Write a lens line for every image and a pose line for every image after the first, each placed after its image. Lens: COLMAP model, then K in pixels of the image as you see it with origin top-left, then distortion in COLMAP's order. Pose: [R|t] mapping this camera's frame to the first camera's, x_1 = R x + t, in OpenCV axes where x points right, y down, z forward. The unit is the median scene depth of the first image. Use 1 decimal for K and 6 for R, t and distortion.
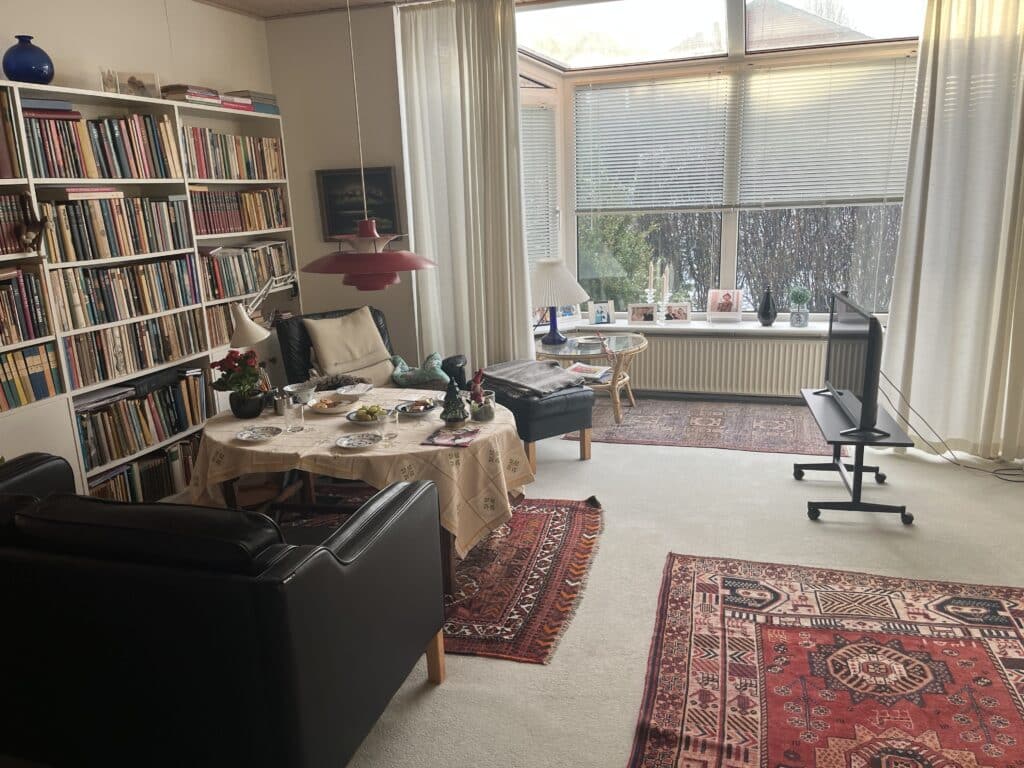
lens RADIAL K [[759.1, 0, 517.7], [0, 759.1, 385.7], [0, 0, 1]] dist [0.028118, -0.070627]
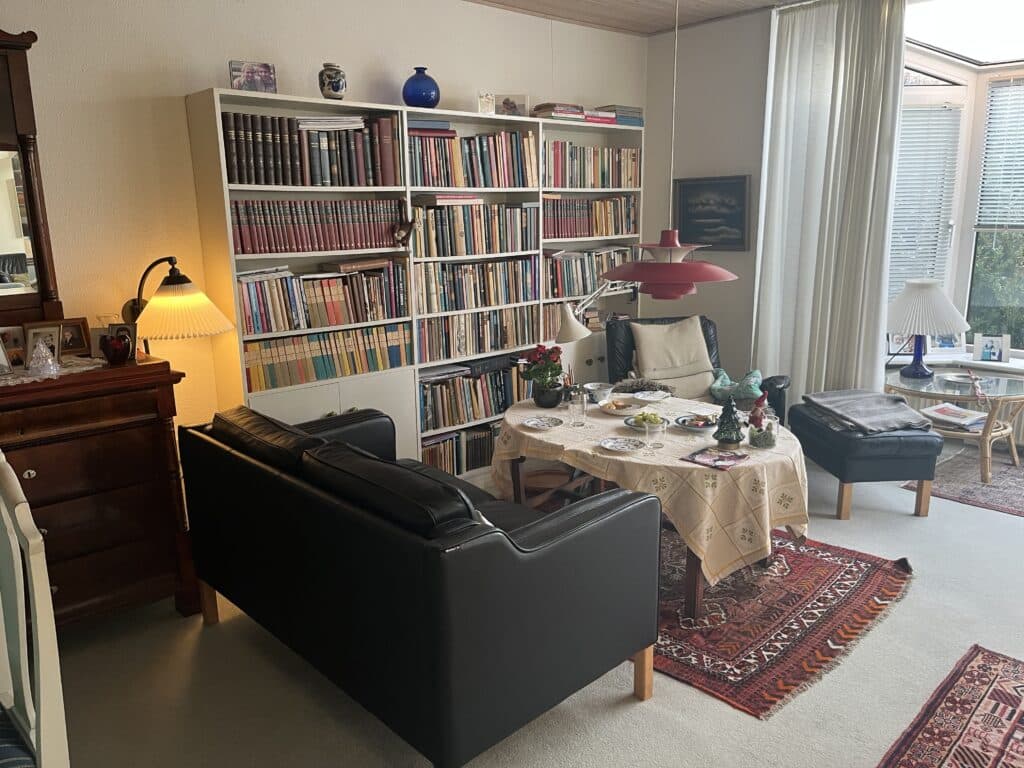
lens RADIAL K [[759.1, 0, 509.9], [0, 759.1, 384.6], [0, 0, 1]] dist [0.028118, -0.070627]
pose [[0.858984, 0.131563, -0.494811, 0.126093], [-0.136163, 0.990320, 0.026934, -0.011762], [0.493565, 0.044239, 0.868583, 0.026432]]
